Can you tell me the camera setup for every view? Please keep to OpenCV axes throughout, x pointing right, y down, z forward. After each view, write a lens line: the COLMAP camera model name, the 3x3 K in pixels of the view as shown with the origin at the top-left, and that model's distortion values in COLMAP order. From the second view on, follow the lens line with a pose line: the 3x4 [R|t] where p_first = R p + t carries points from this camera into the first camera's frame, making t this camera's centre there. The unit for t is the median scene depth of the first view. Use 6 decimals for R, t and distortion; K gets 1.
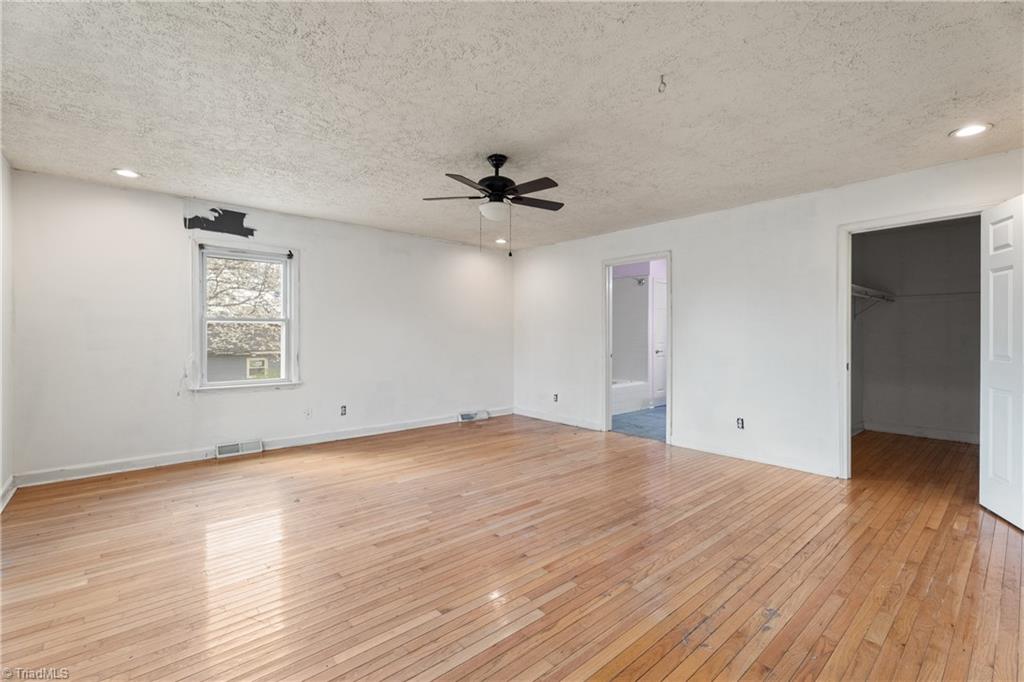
lens RADIAL K [[455.3, 0, 510.7], [0, 455.3, 339.5], [0, 0, 1]] dist [0.001380, 0.000145]
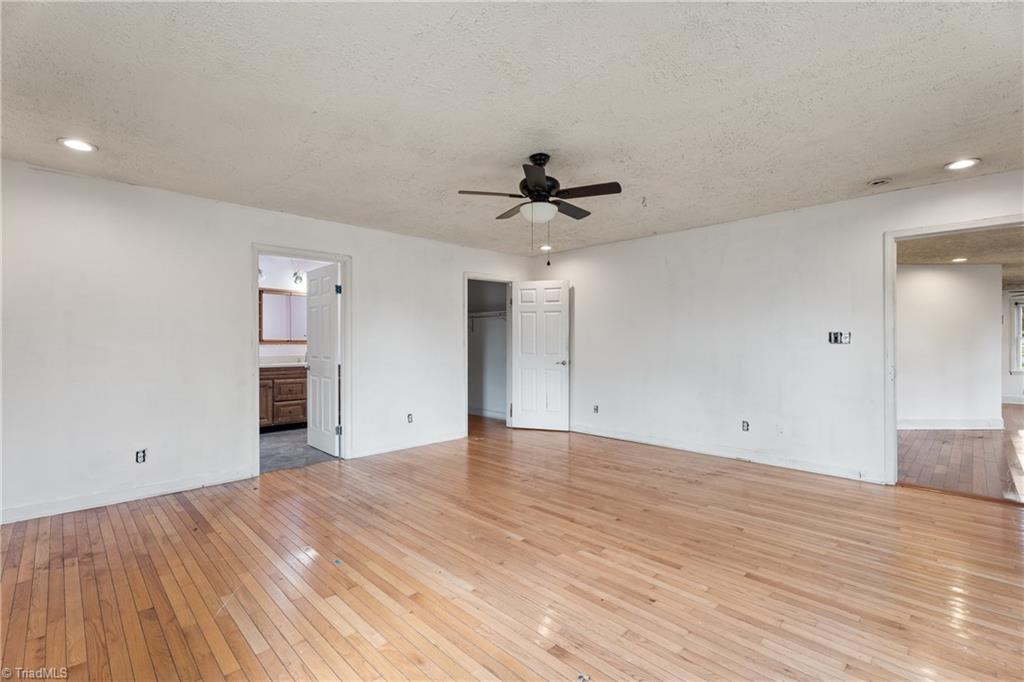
lens RADIAL K [[455.3, 0, 510.7], [0, 455.3, 339.5], [0, 0, 1]] dist [0.001380, 0.000145]
pose [[-0.049863, 0.004830, 0.998744, -0.988251], [0.014371, 0.999888, -0.004118, -0.017014], [-0.998653, 0.014148, -0.049927, 1.123638]]
